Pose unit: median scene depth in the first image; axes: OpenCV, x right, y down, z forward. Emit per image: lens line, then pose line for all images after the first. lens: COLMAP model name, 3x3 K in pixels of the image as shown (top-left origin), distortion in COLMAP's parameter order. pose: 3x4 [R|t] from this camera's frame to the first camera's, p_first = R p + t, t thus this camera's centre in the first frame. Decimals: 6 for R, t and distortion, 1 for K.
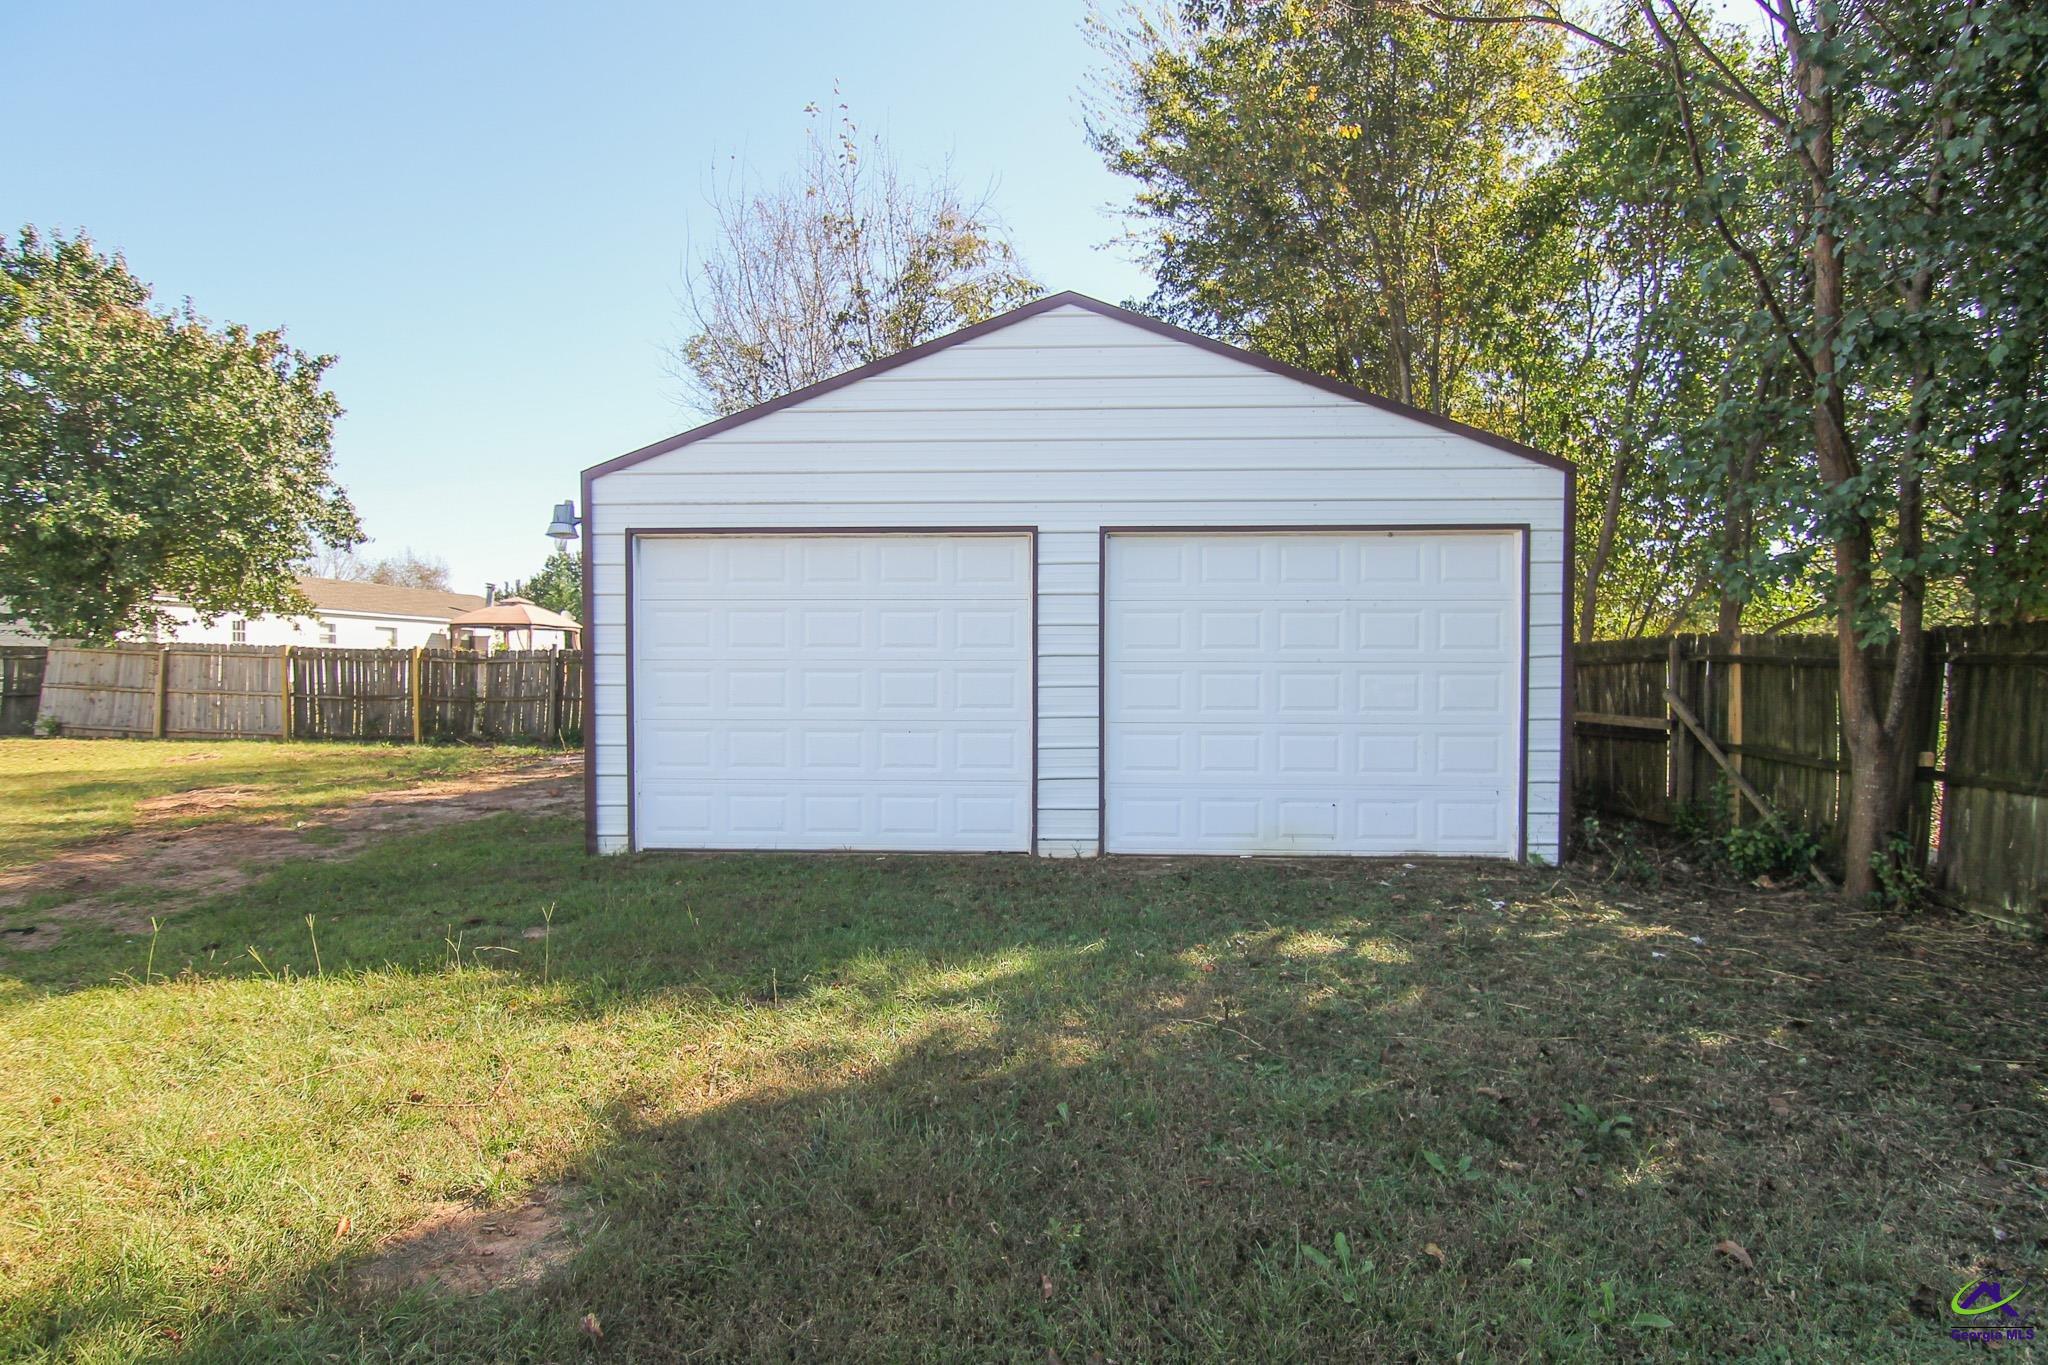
lens RADIAL K [[1062.6, 0, 1019.2], [0, 1062.6, 693.0], [0, 0, 1]] dist [-0.010894, -0.002227]
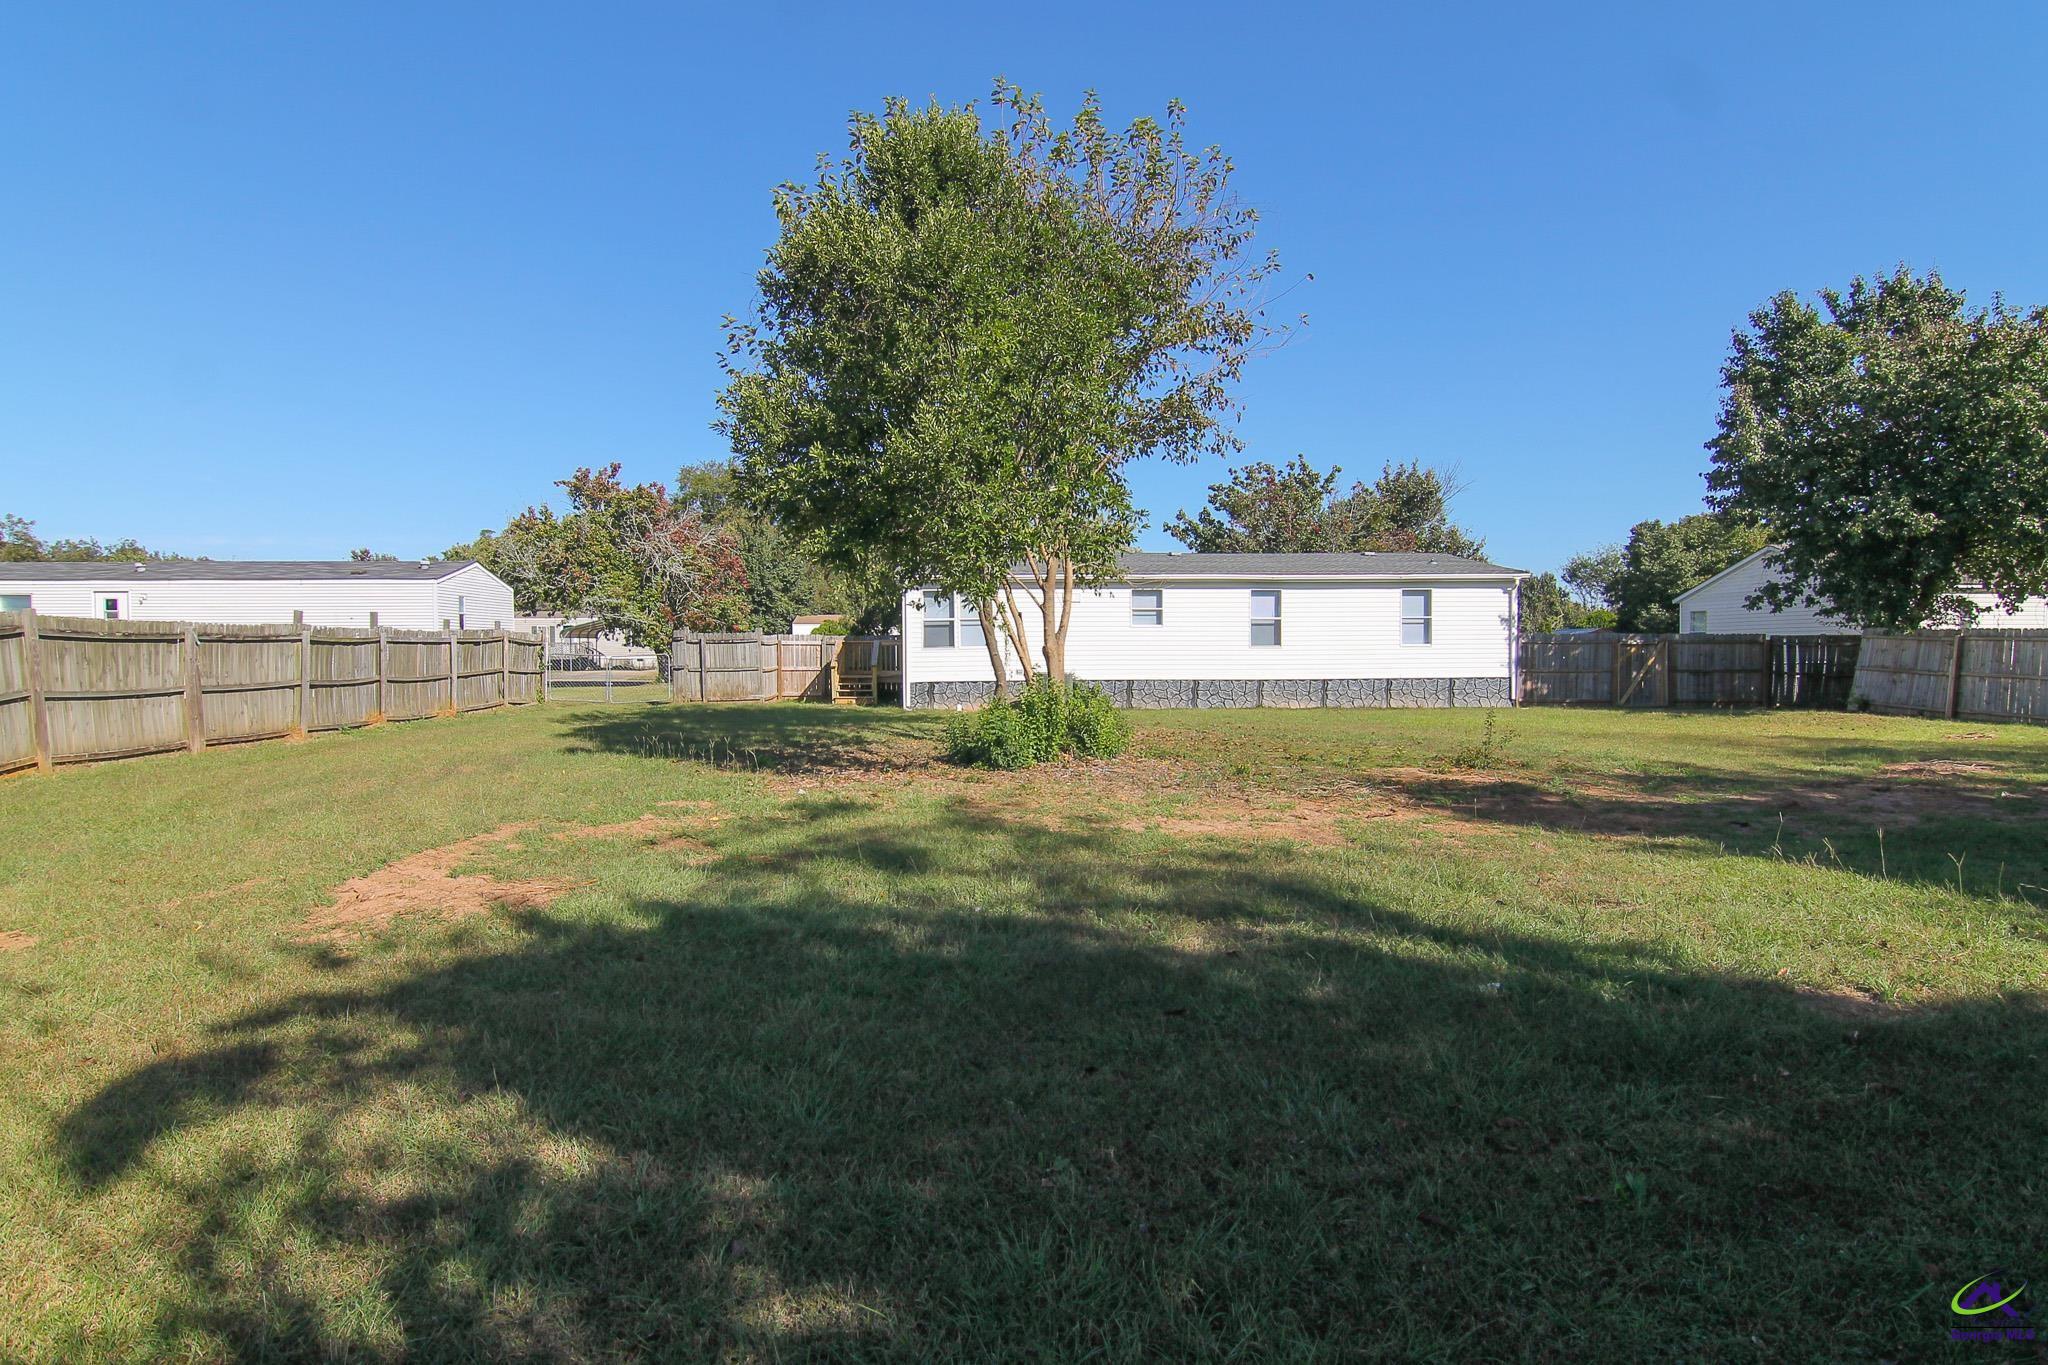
lens RADIAL K [[1062.6, 0, 1016.4], [0, 1062.6, 680.6], [0, 0, 1]] dist [-0.010894, -0.002227]
pose [[0.111139, 0.020124, -0.993601, 0.144354], [-0.019426, 0.999648, 0.018073, 0.003826], [0.993615, 0.017293, 0.111491, -0.069056]]
